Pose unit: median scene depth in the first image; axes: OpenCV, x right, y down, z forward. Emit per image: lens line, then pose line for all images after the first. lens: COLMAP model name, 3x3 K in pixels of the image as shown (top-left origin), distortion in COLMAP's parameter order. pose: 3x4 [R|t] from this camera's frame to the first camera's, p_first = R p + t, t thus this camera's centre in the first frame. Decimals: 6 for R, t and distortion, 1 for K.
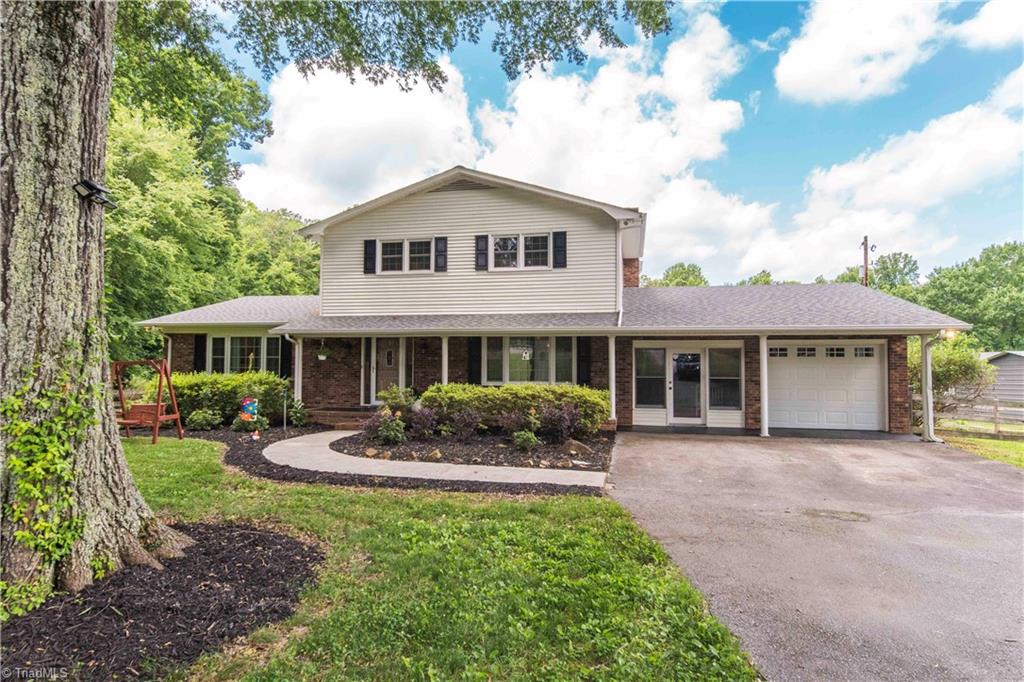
lens RADIAL K [[537.6, 0, 539.0], [0, 537.6, 343.5], [0, 0, 1]] dist [0.000563, -0.000379]
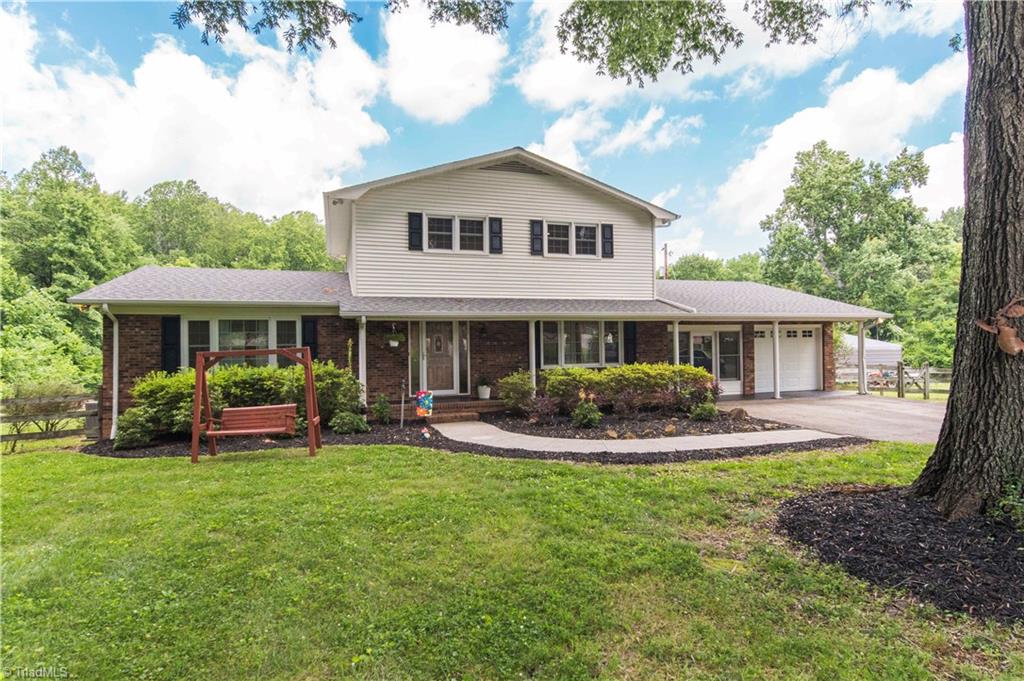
lens RADIAL K [[531.3, 0, 531.5], [0, 531.3, 343.3], [0, 0, 1]] dist [-0.000792, 0.000219]
pose [[0.879833, -0.014275, 0.475069, -0.597667], [0.002429, 0.999671, 0.025539, 0.003671], [-0.475277, -0.021316, 0.879578, 0.127218]]
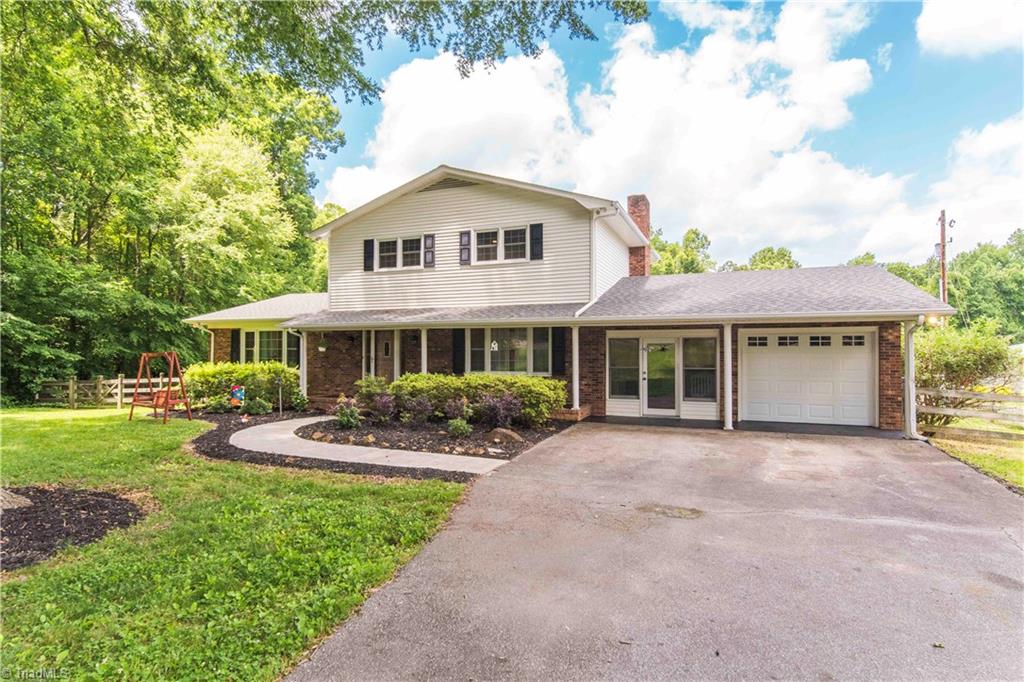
lens RADIAL K [[531.3, 0, 531.5], [0, 531.3, 343.8], [0, 0, 1]] dist [-0.000792, 0.000219]
pose [[0.984002, -0.006527, -0.178038, 0.203794], [0.009957, 0.999781, 0.018383, -0.000563], [0.177879, -0.019861, 0.983852, 0.008783]]
